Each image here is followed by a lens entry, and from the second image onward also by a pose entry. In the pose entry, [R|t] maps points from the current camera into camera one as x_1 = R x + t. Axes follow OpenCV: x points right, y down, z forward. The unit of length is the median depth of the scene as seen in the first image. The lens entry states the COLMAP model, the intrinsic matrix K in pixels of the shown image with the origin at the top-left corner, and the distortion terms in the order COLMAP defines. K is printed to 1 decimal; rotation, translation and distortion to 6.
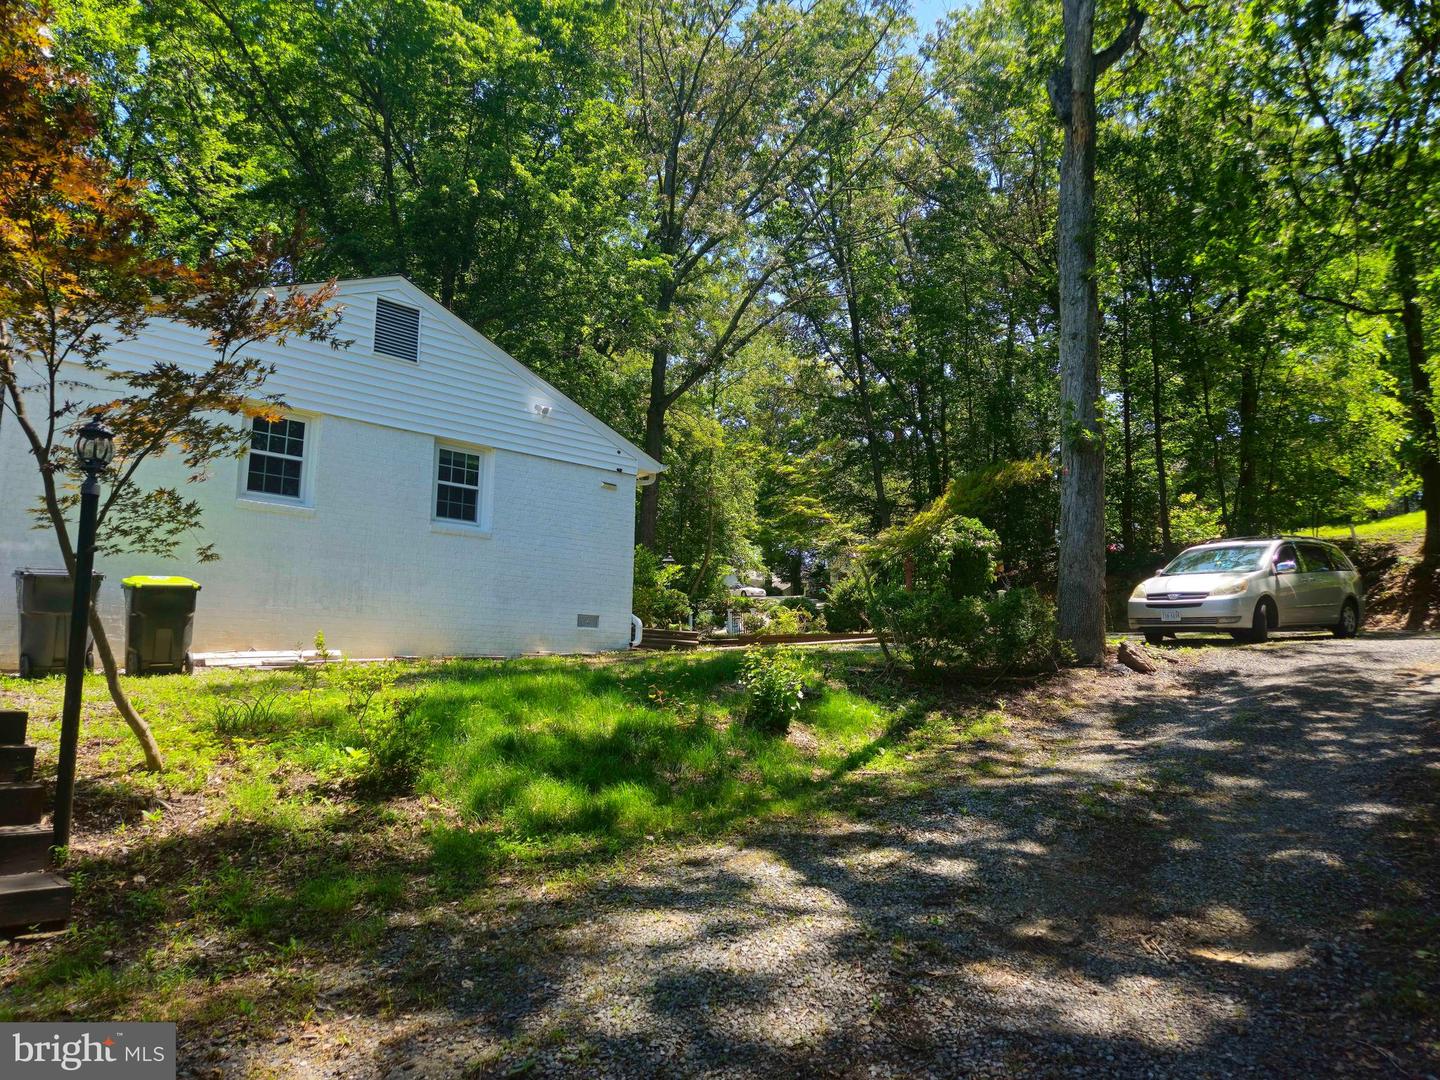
lens RADIAL K [[966.8, 0, 731.0], [0, 966.8, 548.0], [0, 0, 1]] dist [0.068196, -0.053054]
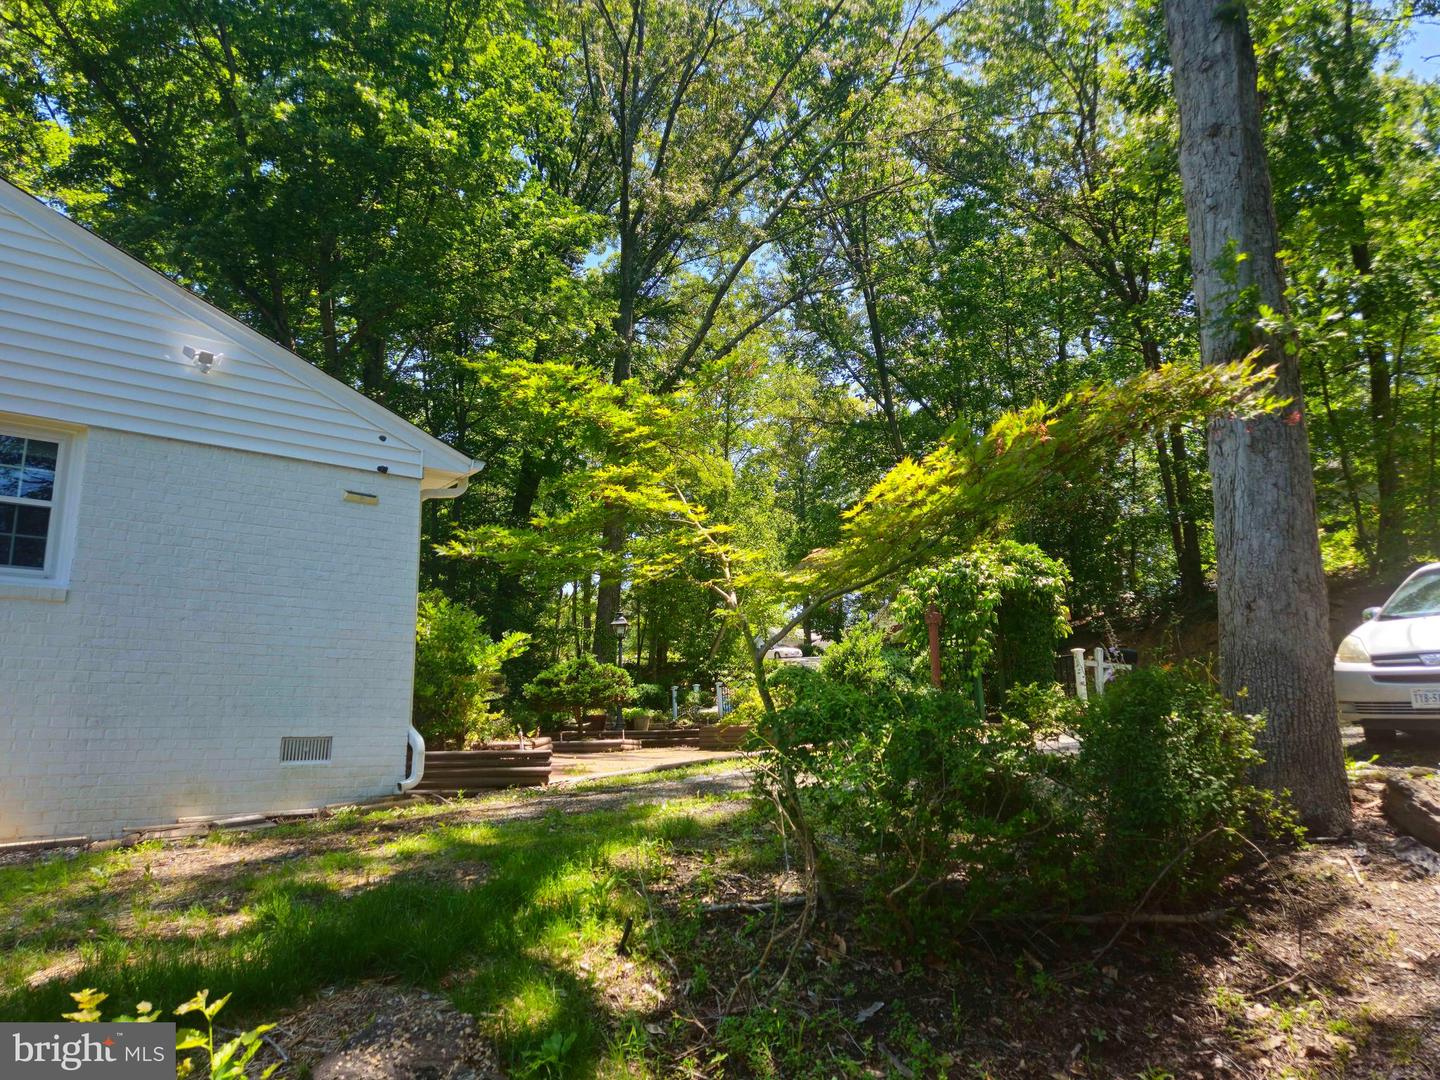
lens RADIAL K [[966.8, 0, 724.3], [0, 966.8, 544.4], [0, 0, 1]] dist [0.068196, -0.053054]
pose [[0.997083, -0.045583, -0.061219, 0.190383], [0.041542, 0.996972, -0.065742, 0.013599], [0.064030, 0.063007, 0.995957, 0.744508]]
